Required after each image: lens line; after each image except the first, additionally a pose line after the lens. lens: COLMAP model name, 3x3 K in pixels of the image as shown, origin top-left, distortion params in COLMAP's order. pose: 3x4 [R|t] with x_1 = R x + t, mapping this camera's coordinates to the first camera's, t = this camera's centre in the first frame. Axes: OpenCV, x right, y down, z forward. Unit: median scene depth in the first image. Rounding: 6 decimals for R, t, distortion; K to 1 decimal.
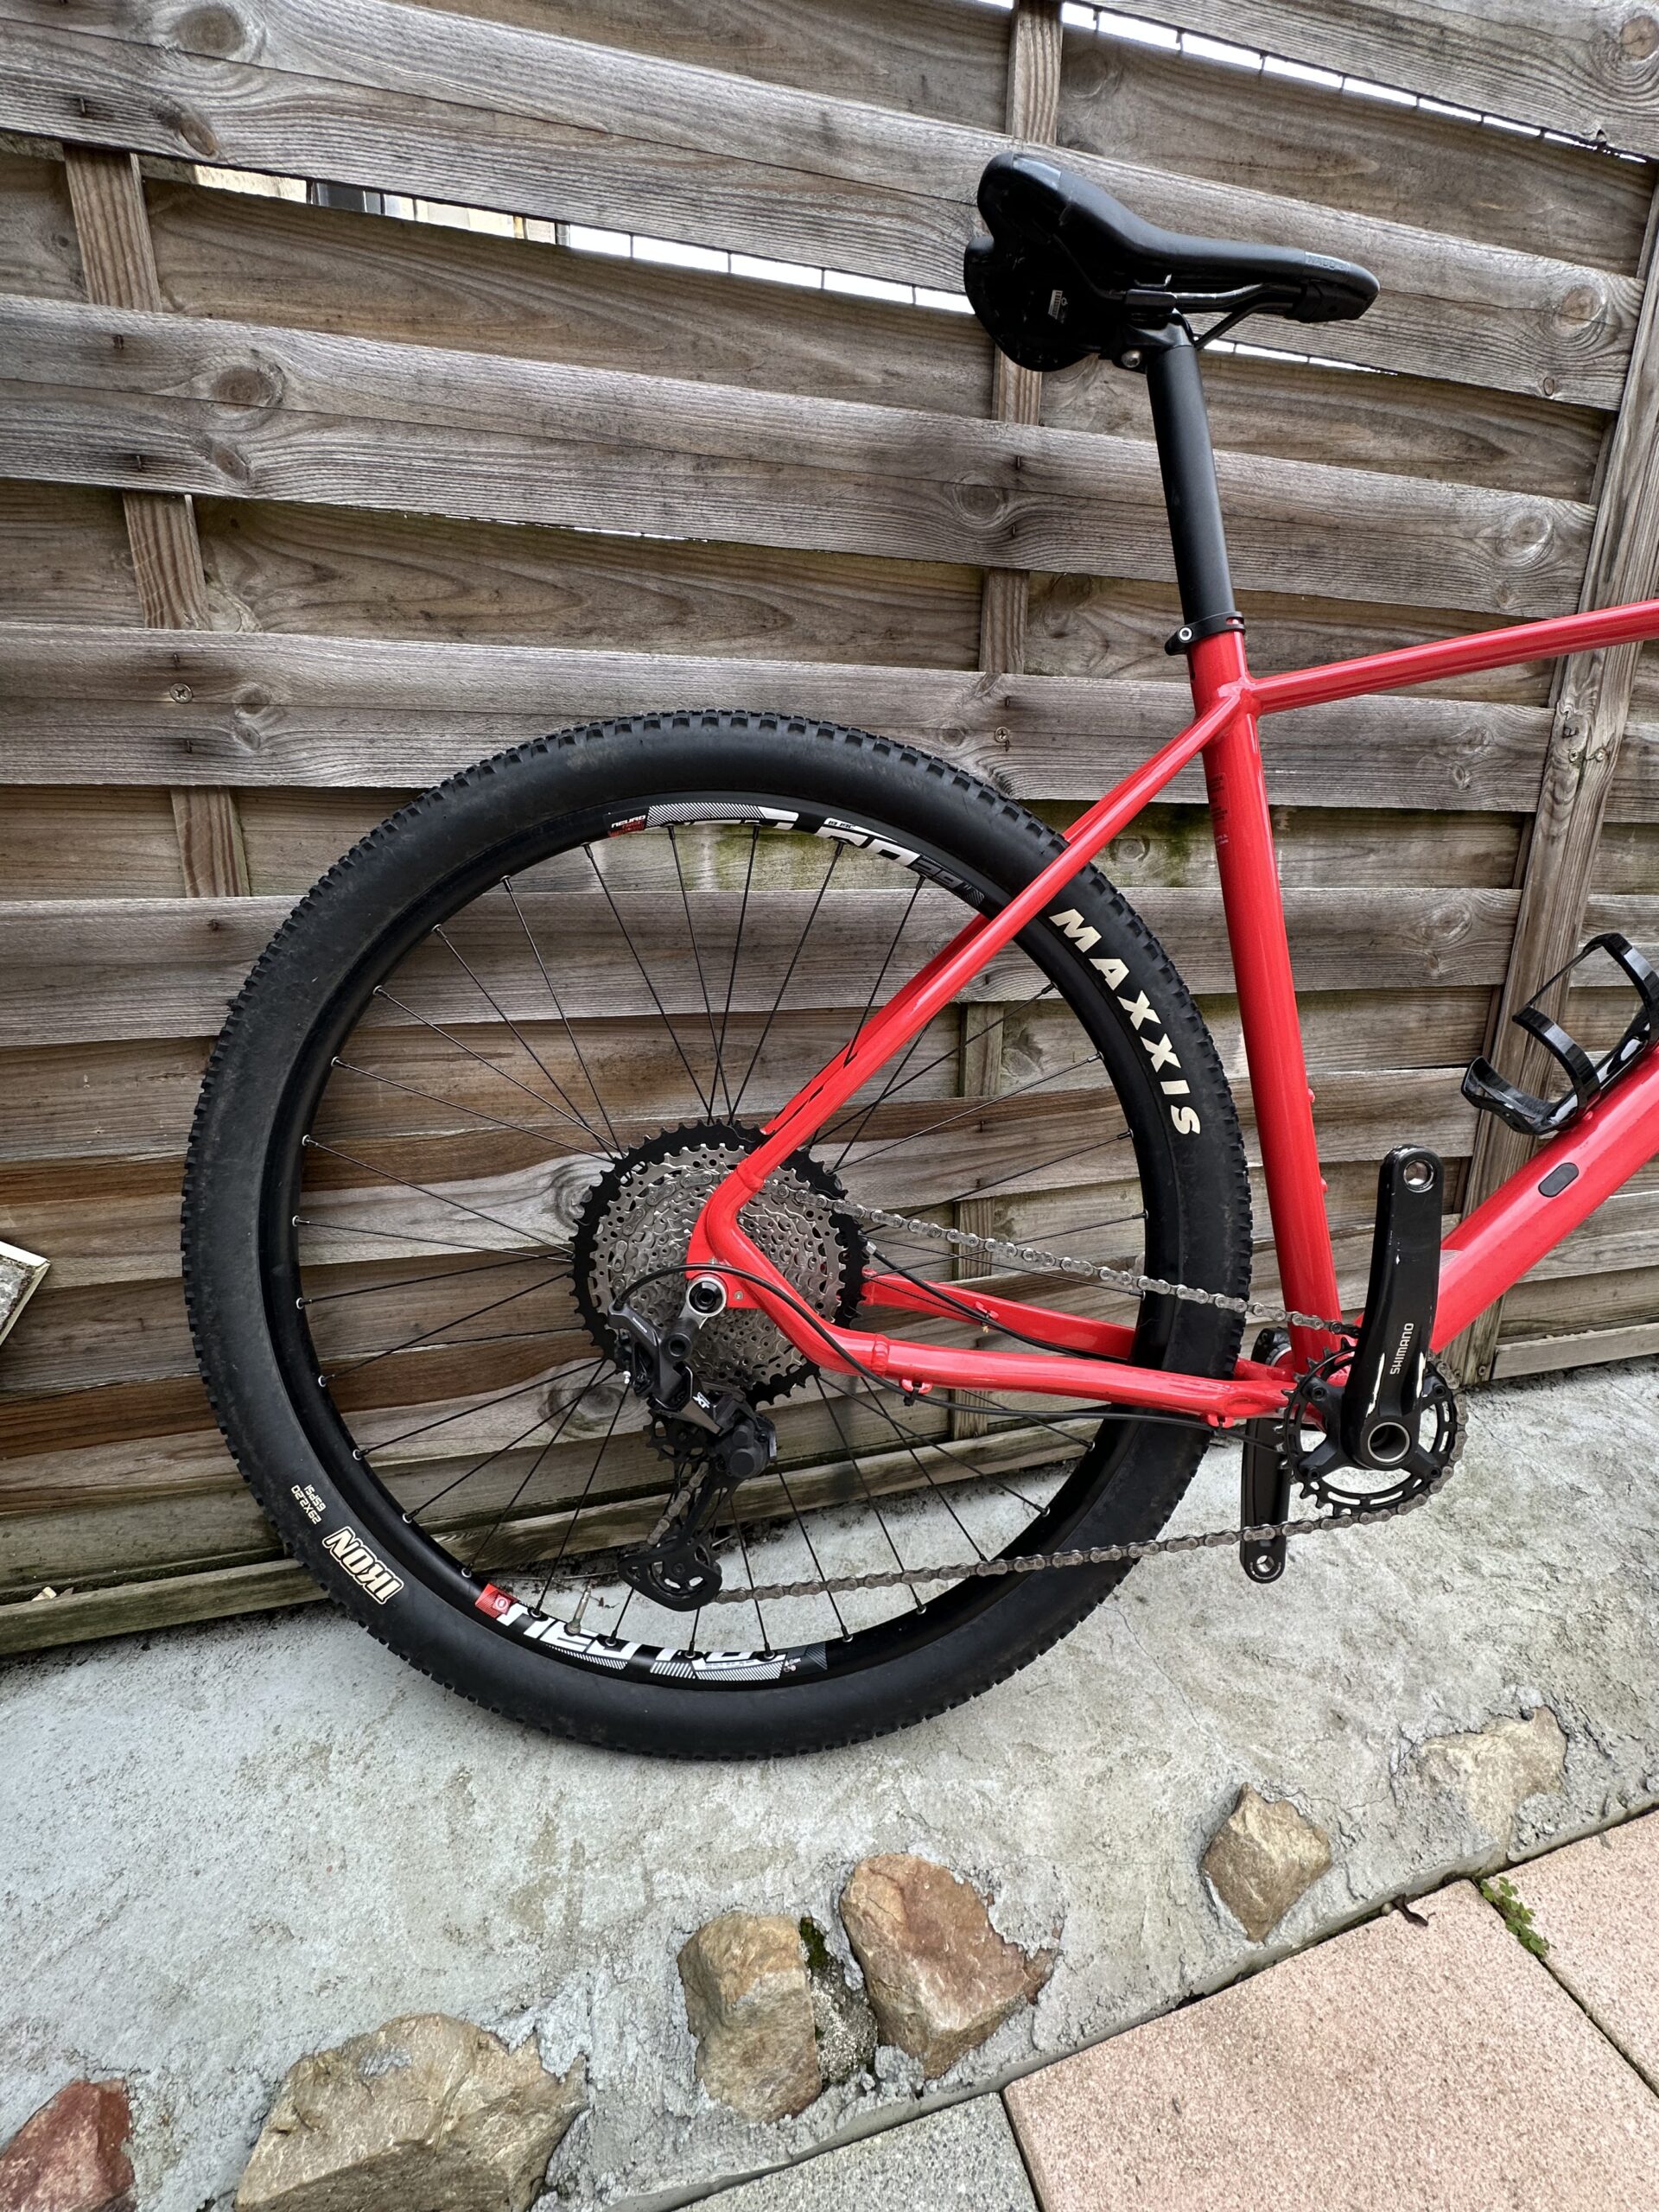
lens RADIAL K [[918.5, 0, 832.3], [0, 918.5, 1108.4], [0, 0, 1]] dist [-0.002260, 0.000309]
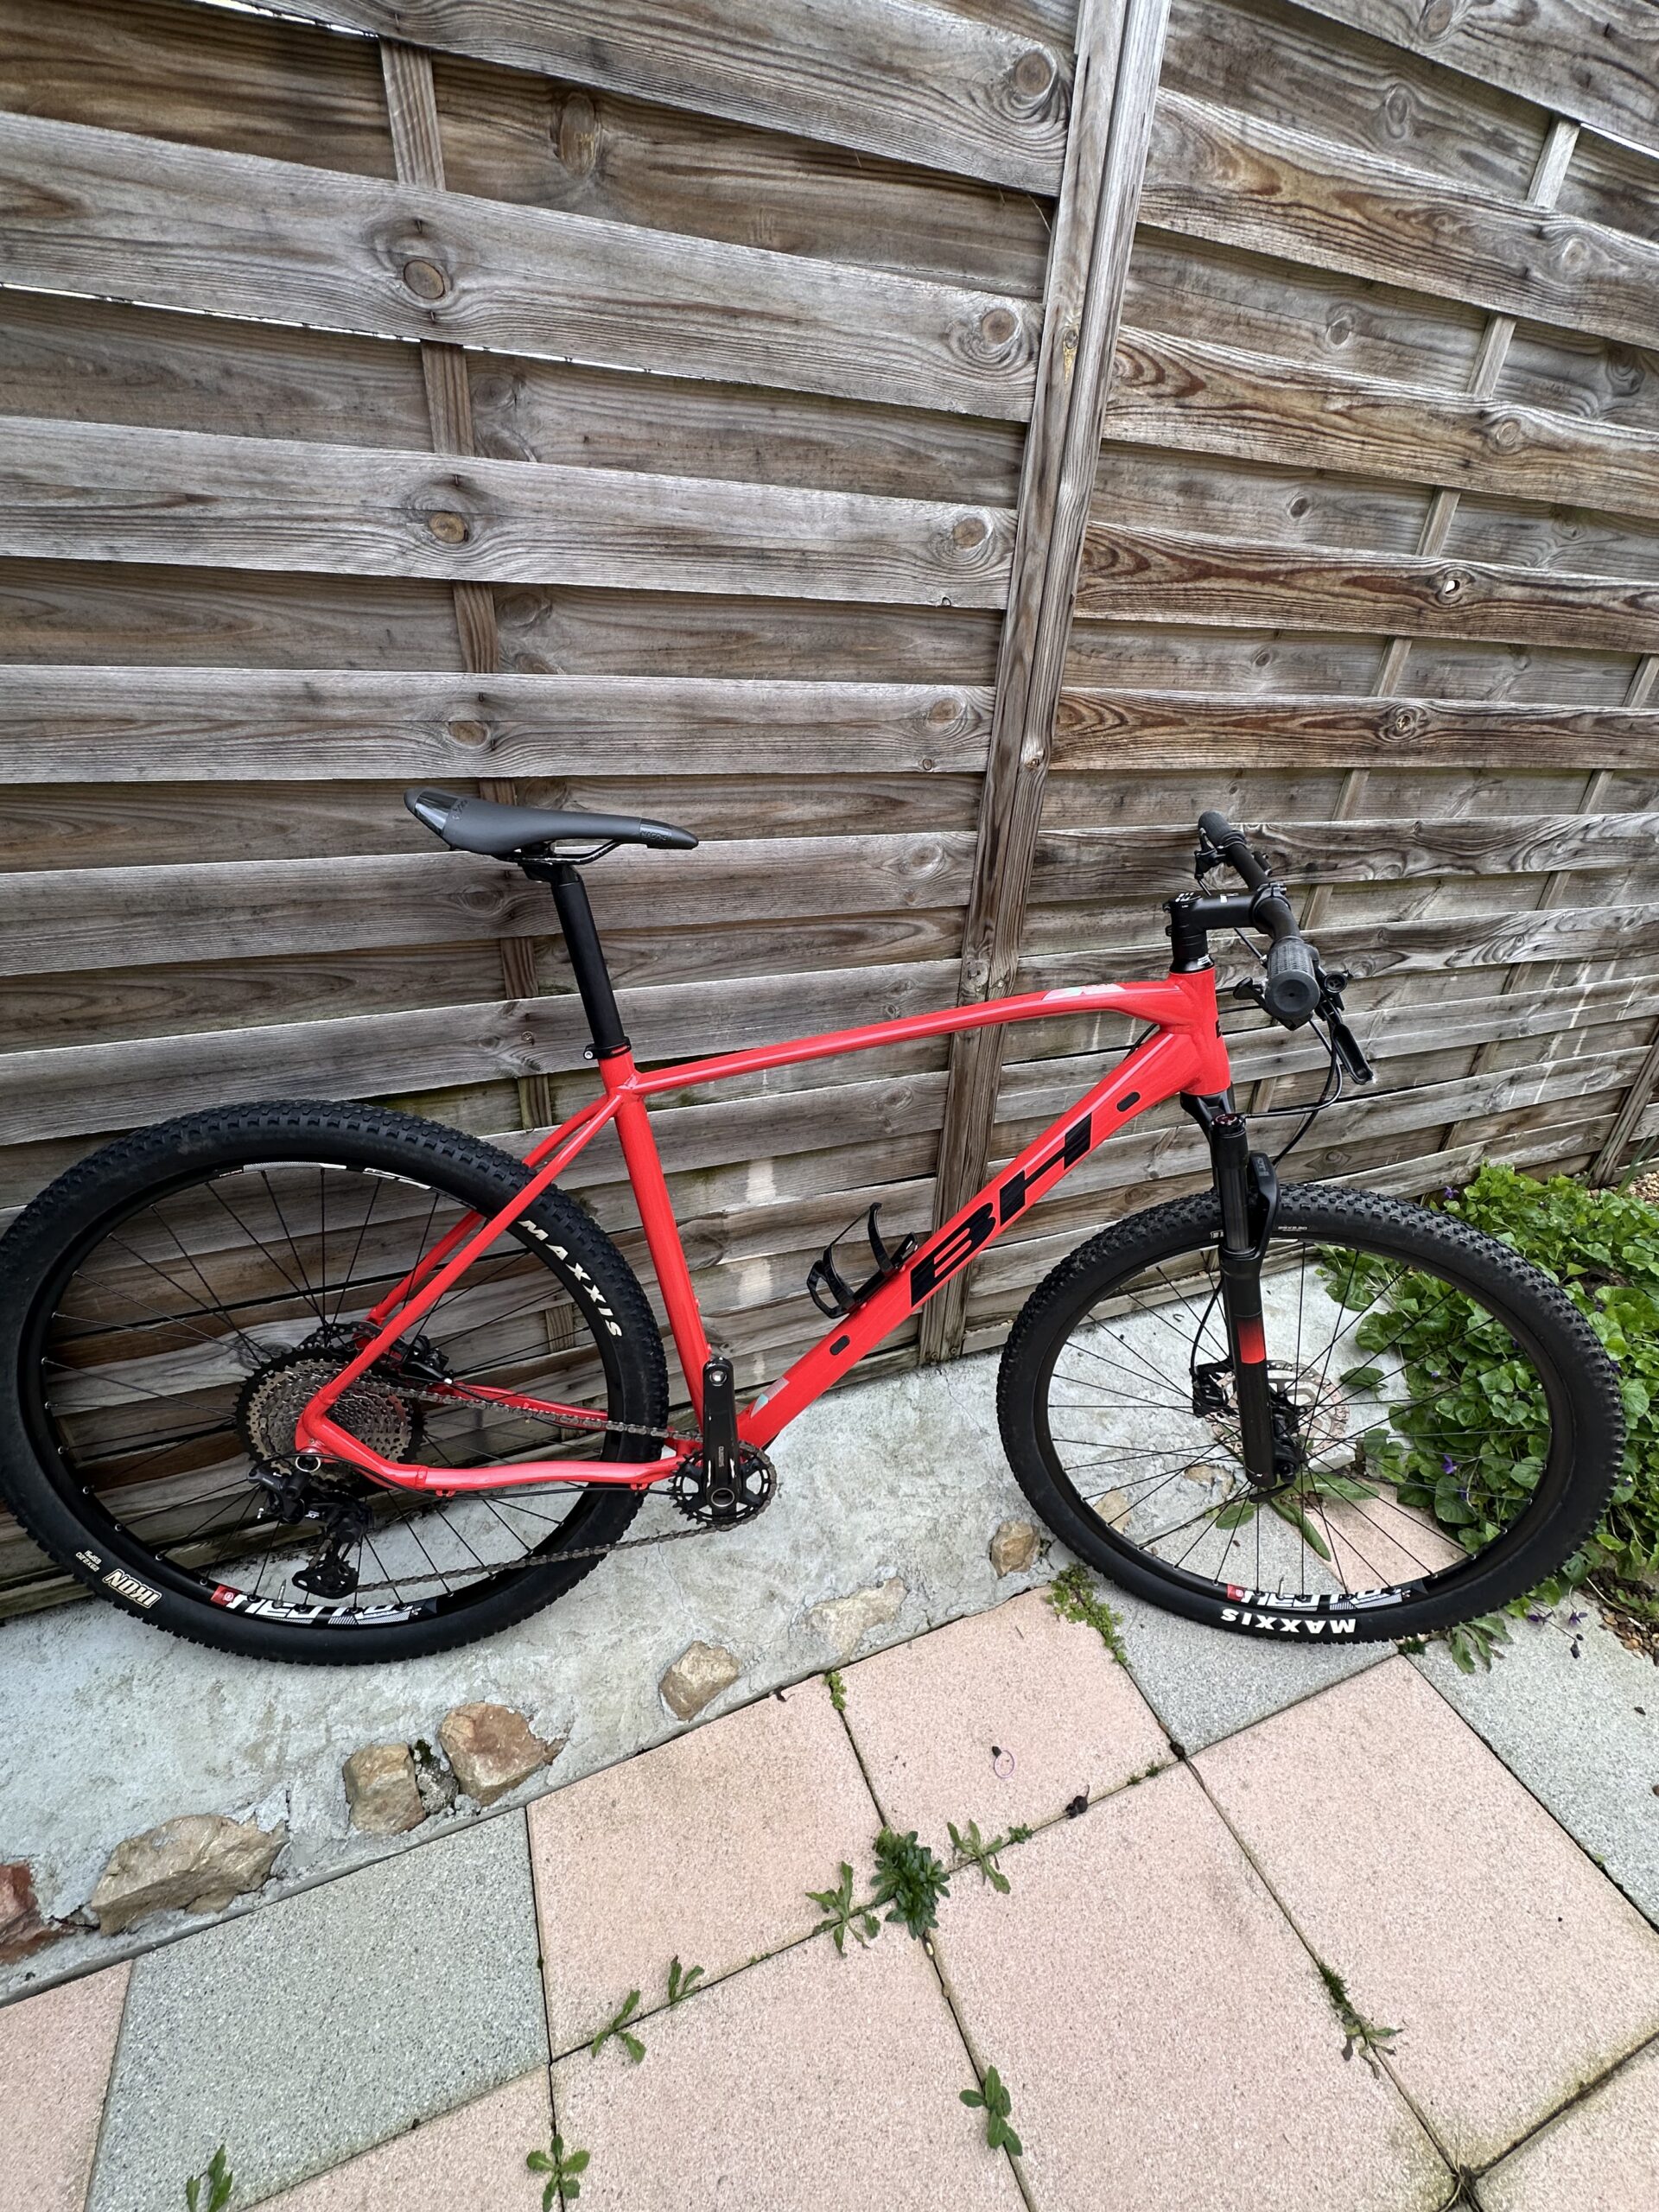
lens RADIAL K [[918.5, 0, 832.3], [0, 918.5, 1108.4], [0, 0, 1]] dist [-0.002260, 0.000309]
pose [[0.992628, -0.021691, 0.119245, 0.568886], [-0.006706, 0.972519, 0.232726, -0.744385], [-0.121016, -0.231810, 0.965204, -0.554110]]
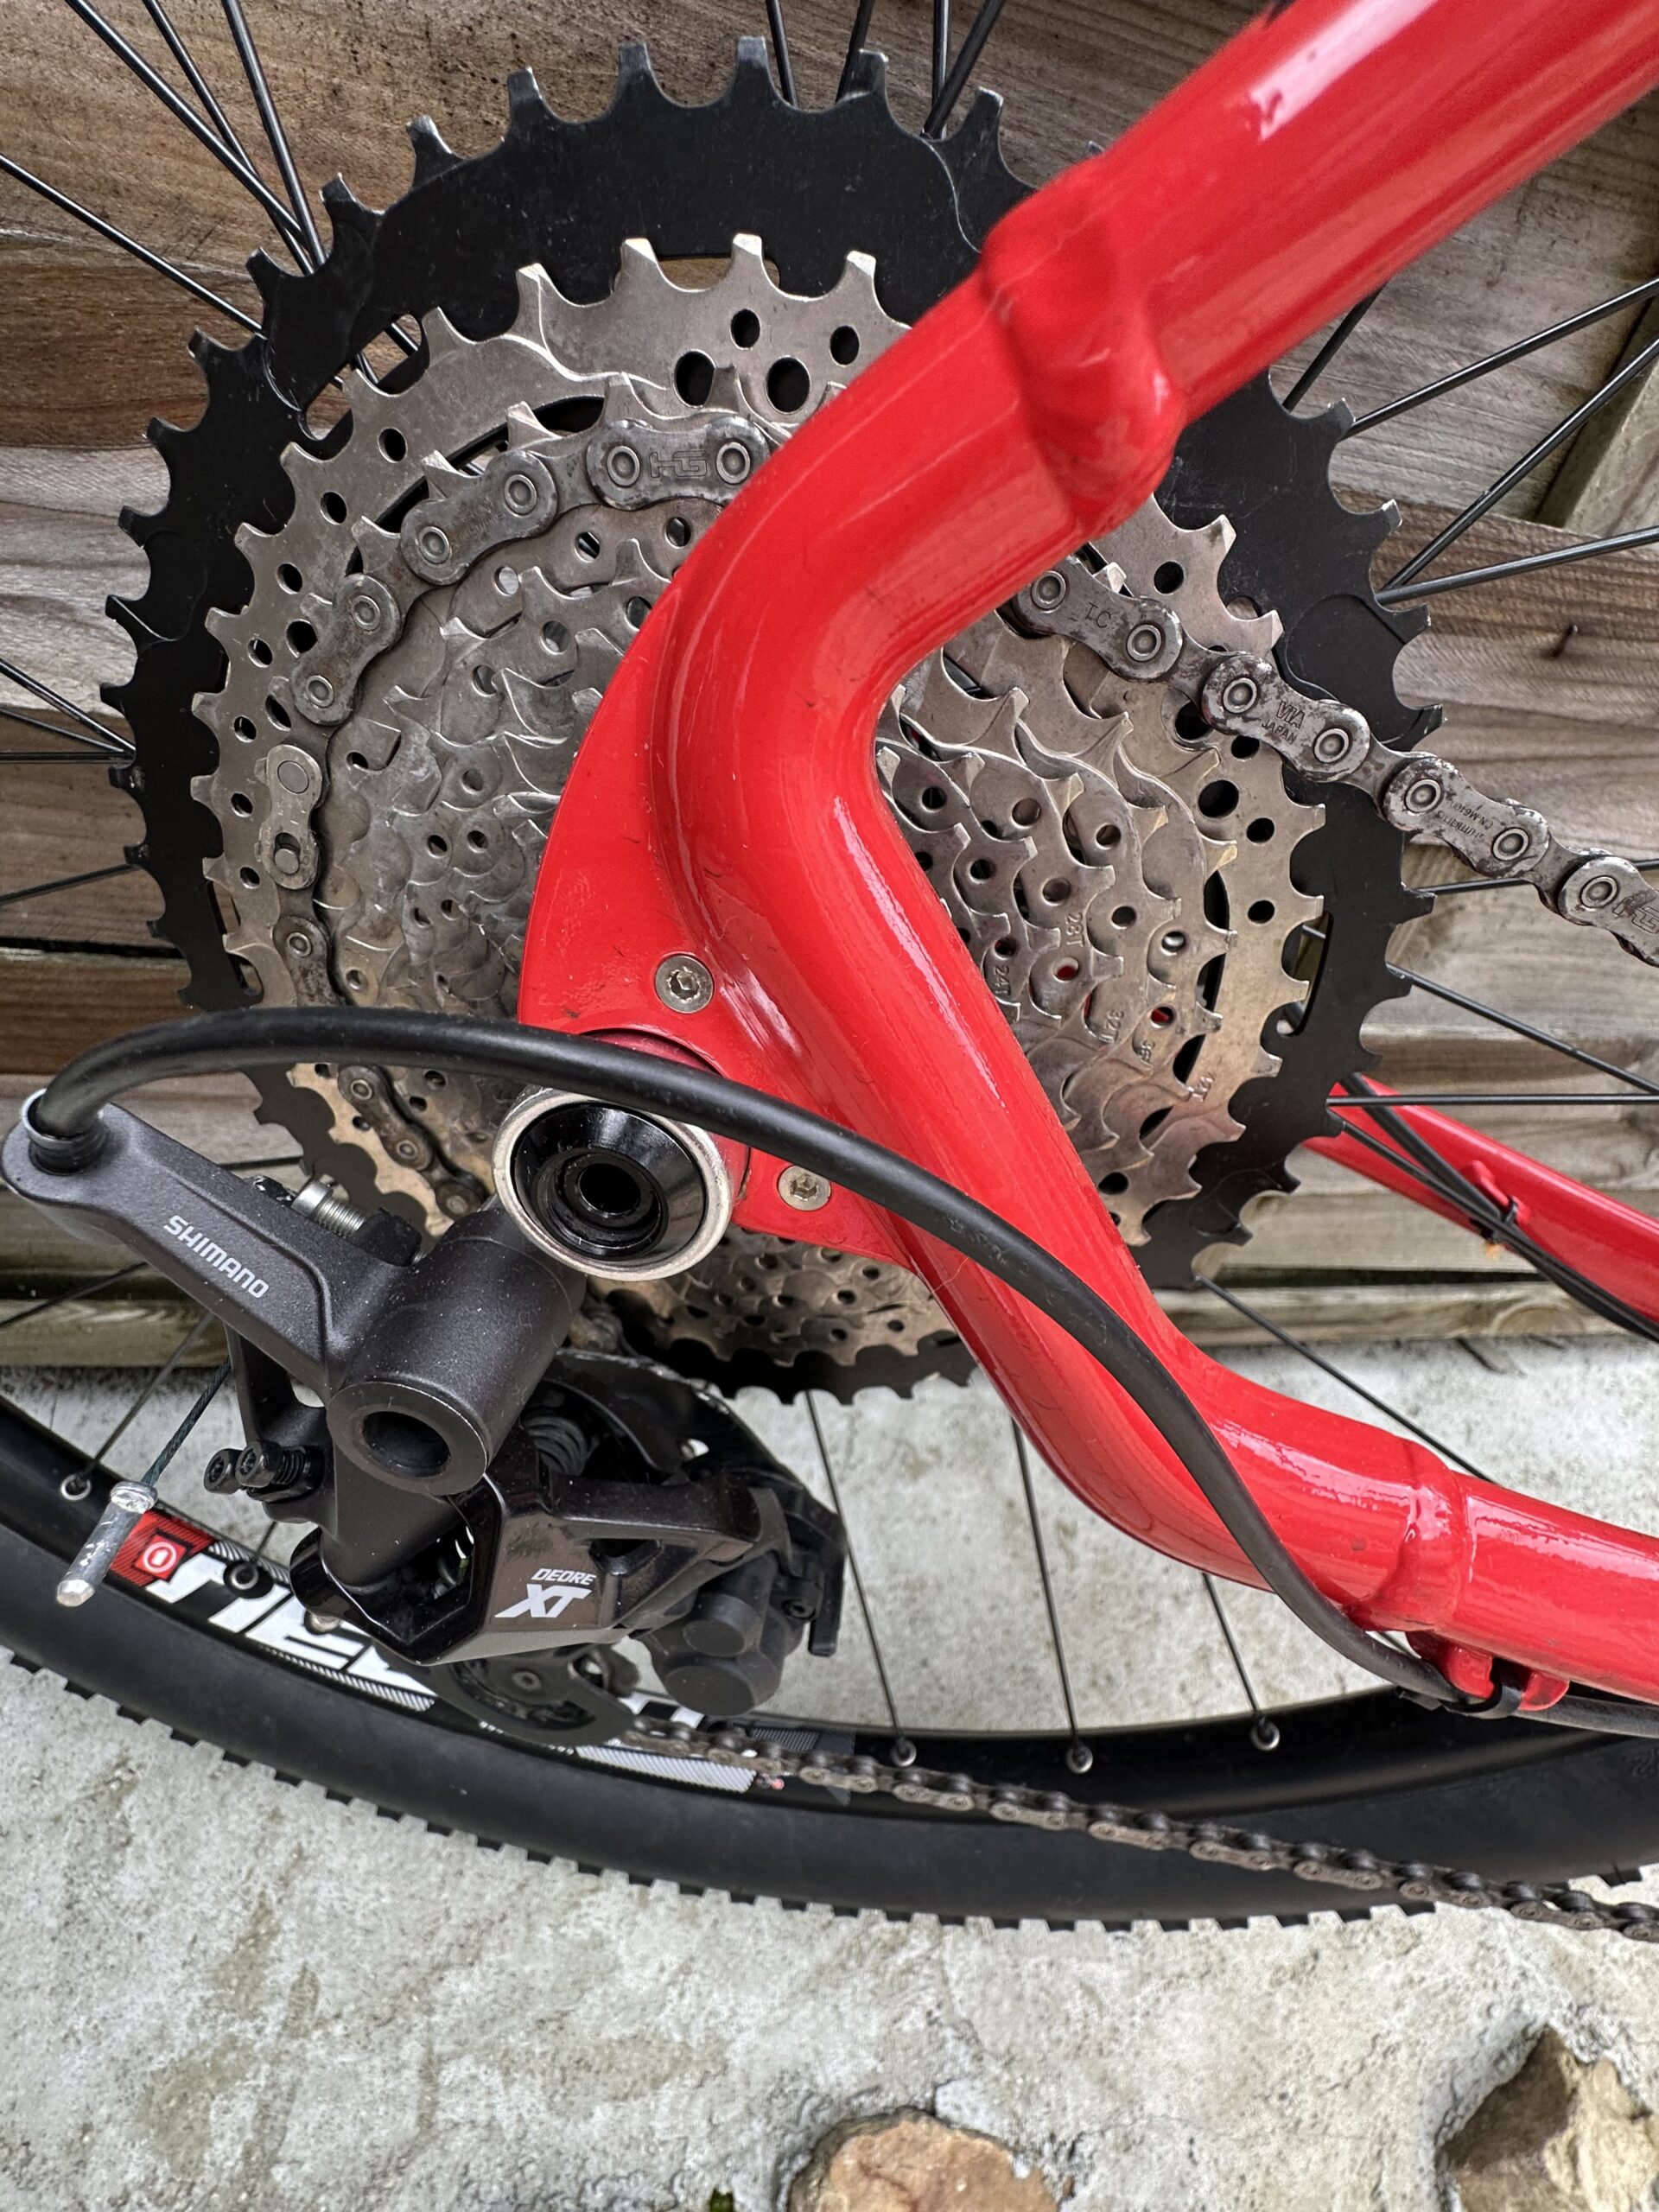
lens RADIAL K [[926.9, 0, 829.5], [0, 926.9, 1106.0], [0, 0, 1]] dist [-0.001740, -0.000337]
pose [[0.977444, 0.210679, -0.014758, -0.086463], [-0.184222, 0.884694, 0.428227, 0.098720], [0.103275, -0.415849, 0.903551, 0.748566]]
